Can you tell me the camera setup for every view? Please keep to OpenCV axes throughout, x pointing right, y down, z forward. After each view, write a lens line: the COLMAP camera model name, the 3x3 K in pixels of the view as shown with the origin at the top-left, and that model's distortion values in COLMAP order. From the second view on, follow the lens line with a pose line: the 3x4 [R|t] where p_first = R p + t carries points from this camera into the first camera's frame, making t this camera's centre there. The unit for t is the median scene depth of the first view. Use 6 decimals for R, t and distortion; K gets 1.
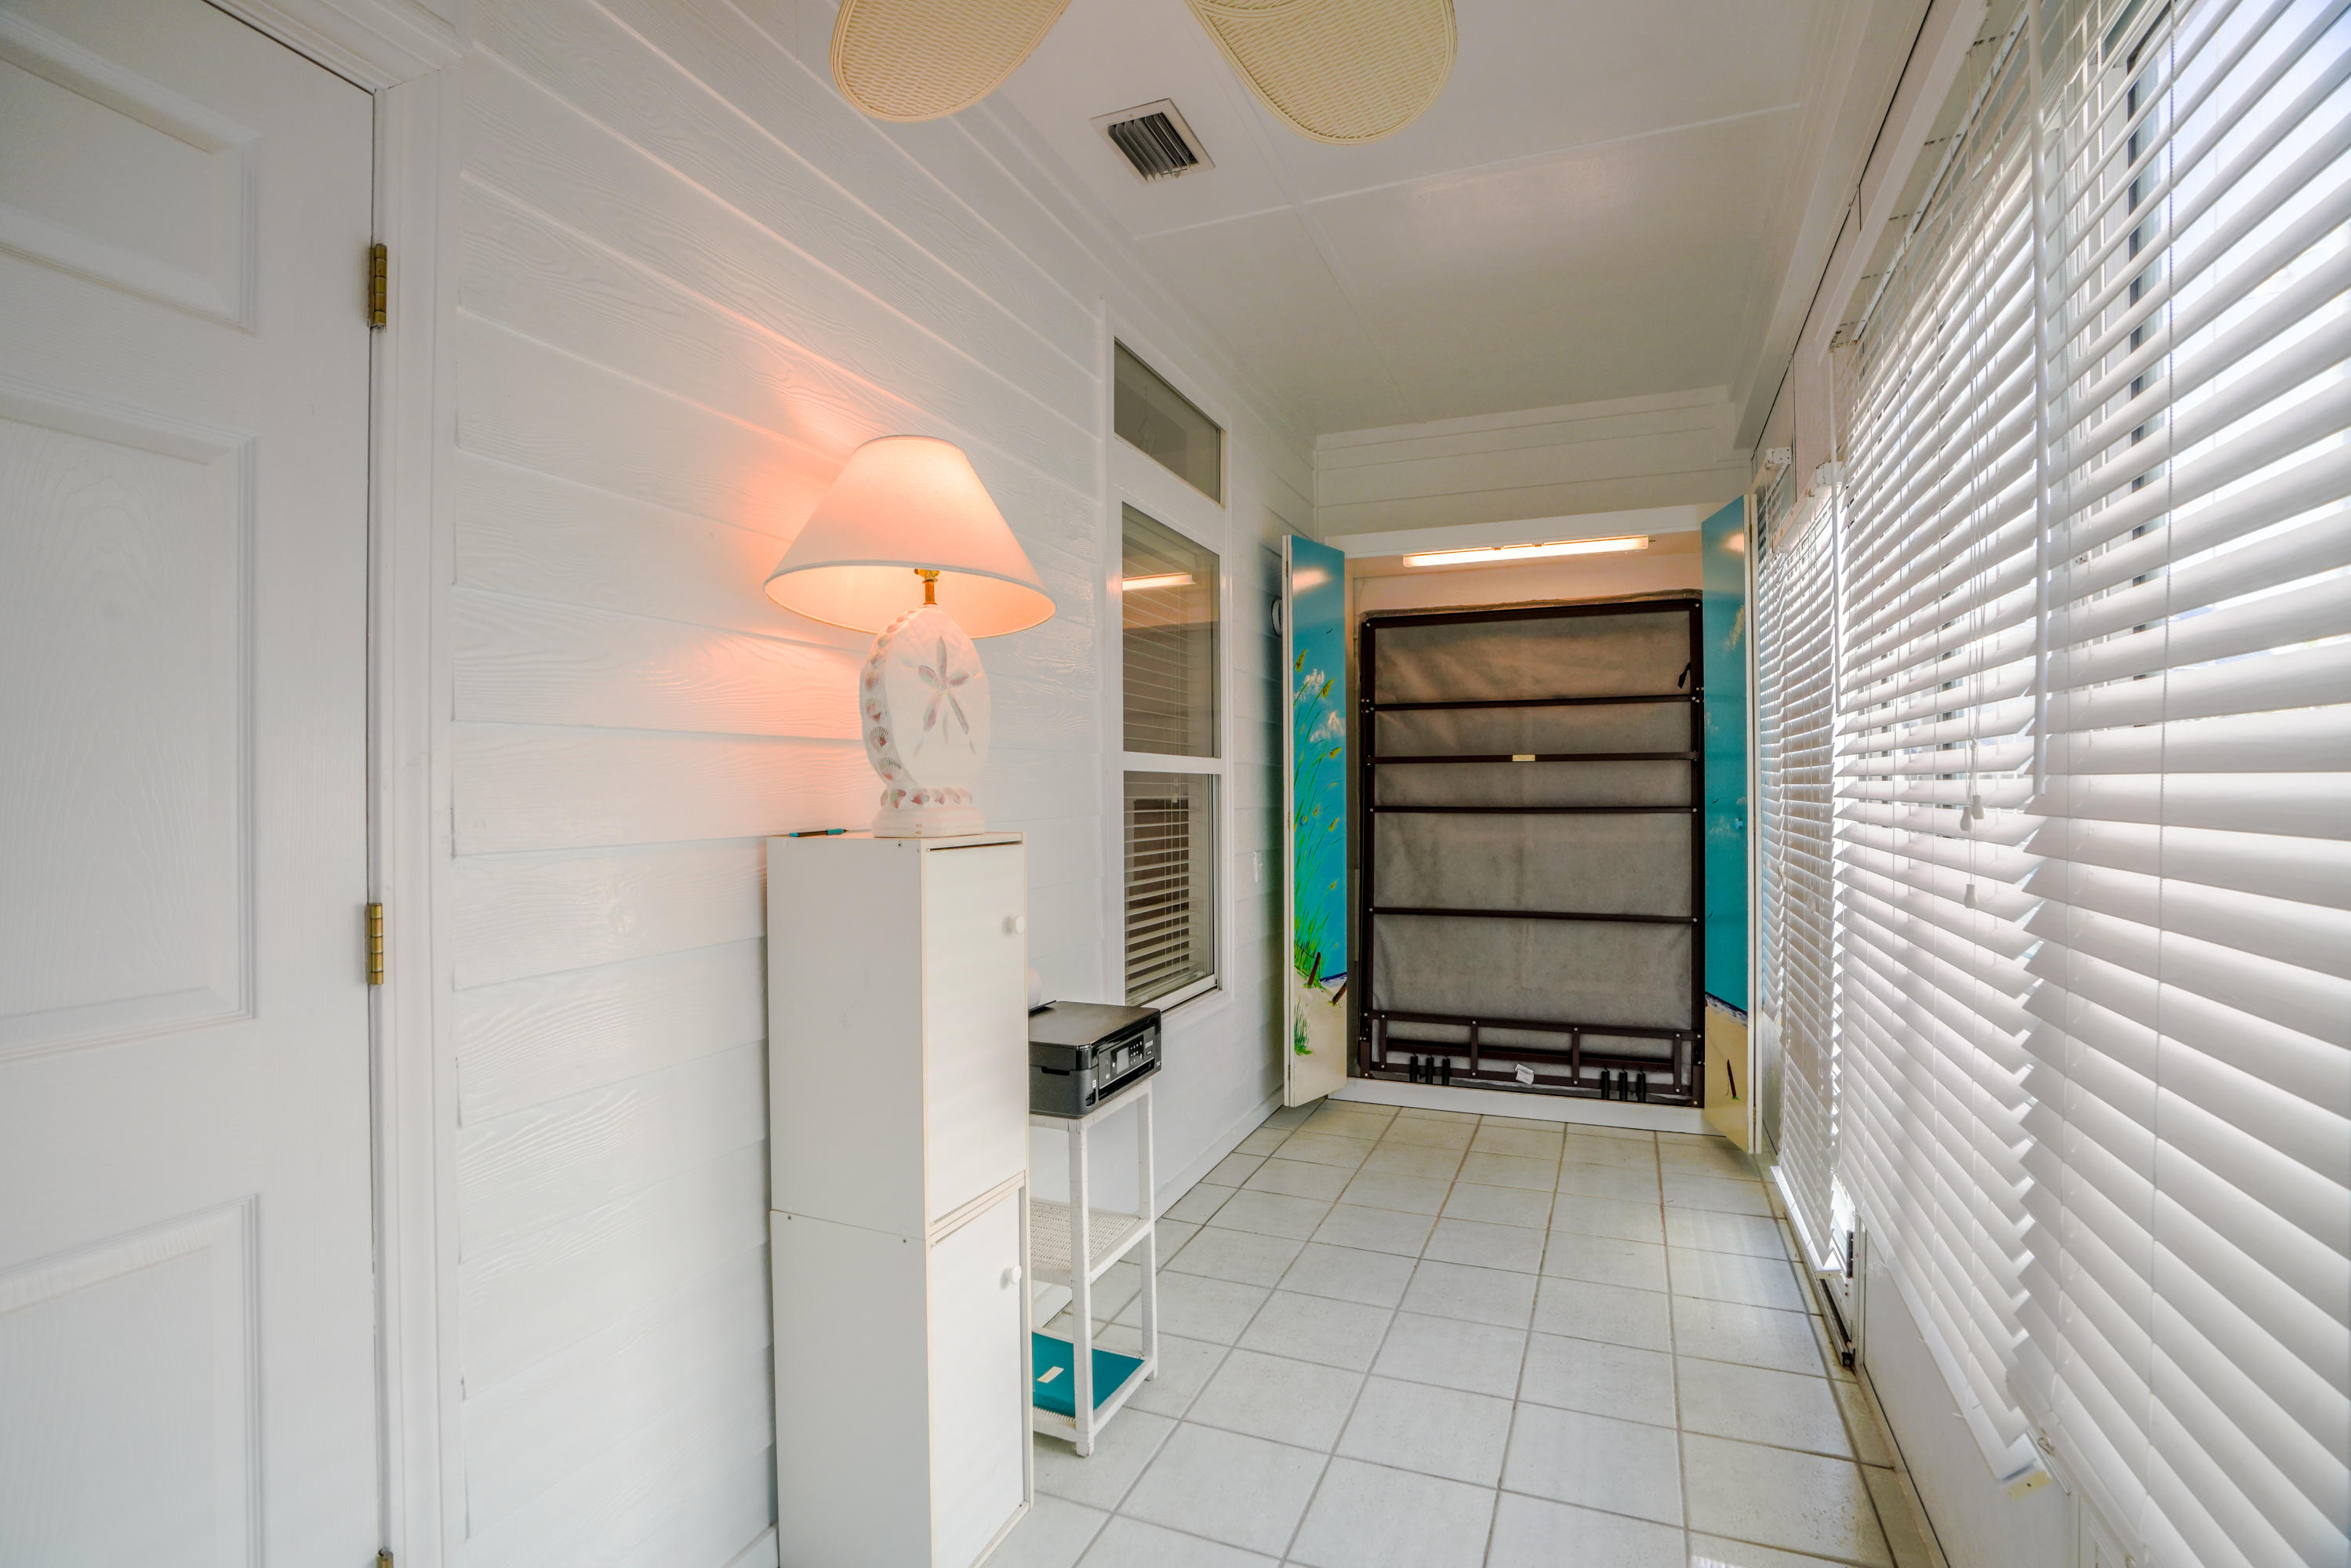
lens RADIAL K [[1079.7, 0, 1185.4], [0, 1079.7, 783.6], [0, 0, 1]] dist [-0.048134, 0.009905]
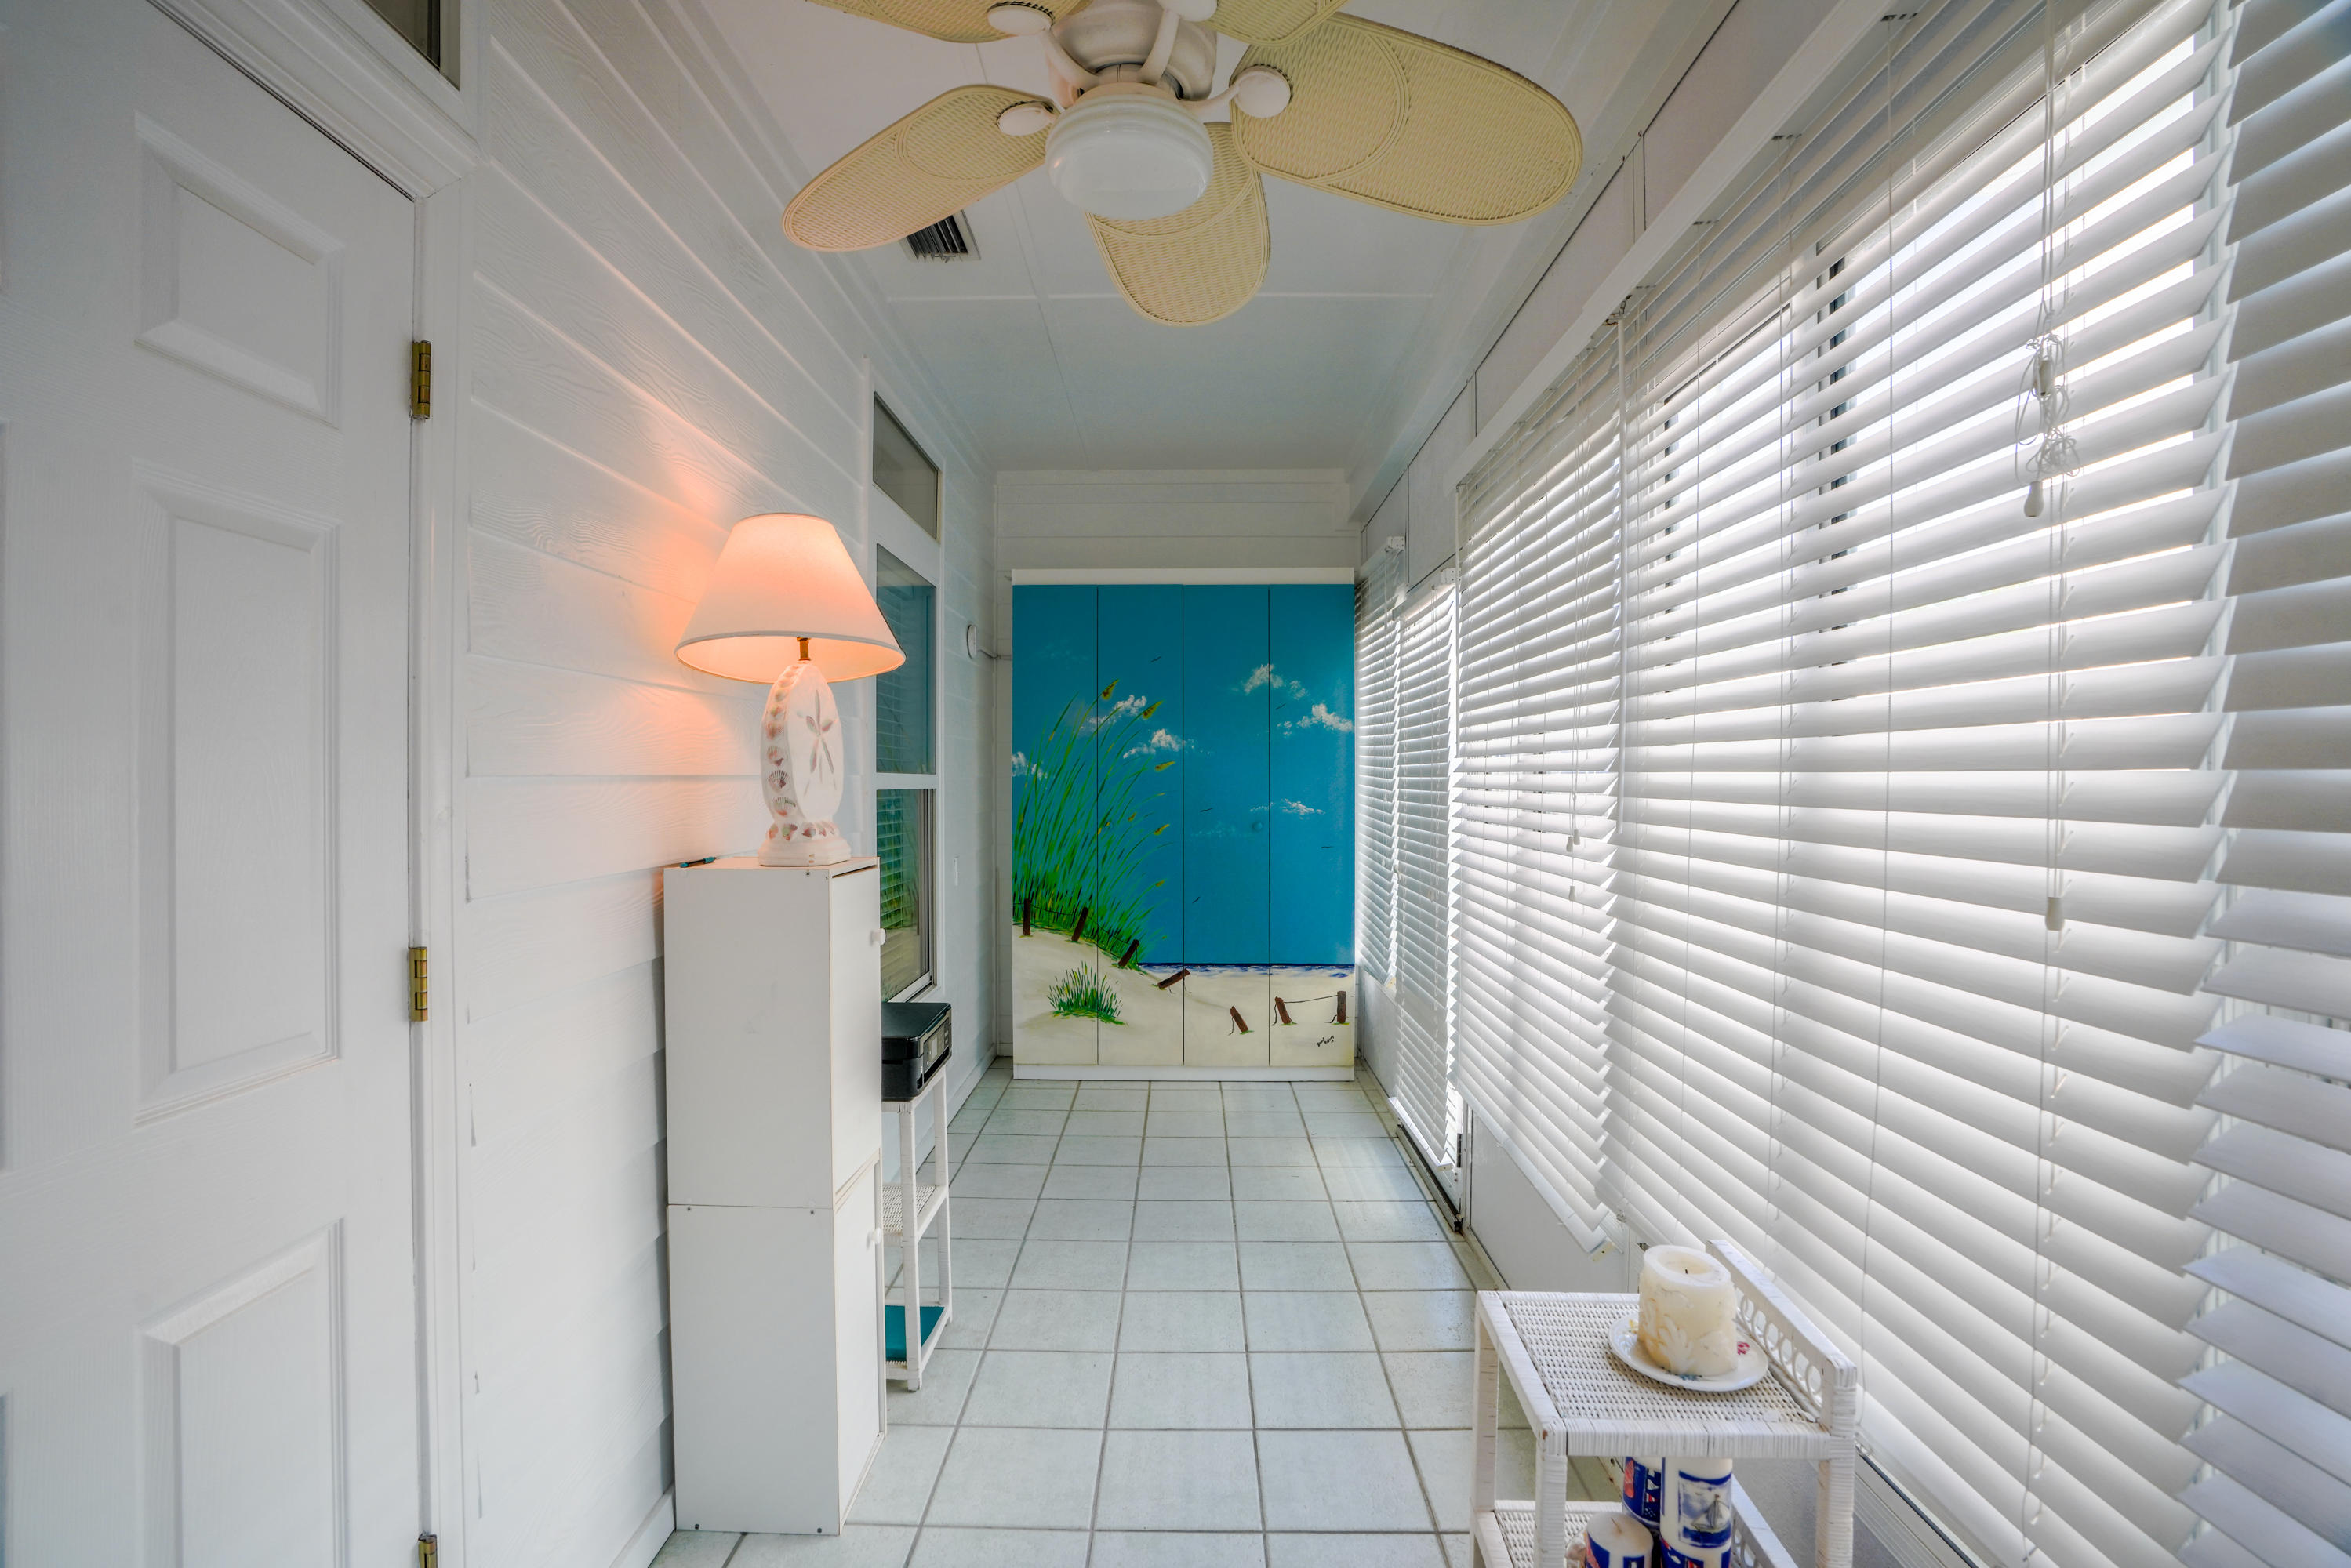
lens RADIAL K [[1079.7, 0, 1168.6], [0, 1079.7, 785.7], [0, 0, 1]] dist [-0.048134, 0.009905]
pose [[0.932428, 0.003756, 0.361336, -0.288693], [-0.007004, 0.999946, 0.007678, -0.044908], [-0.361288, -0.009690, 0.932404, -0.200574]]
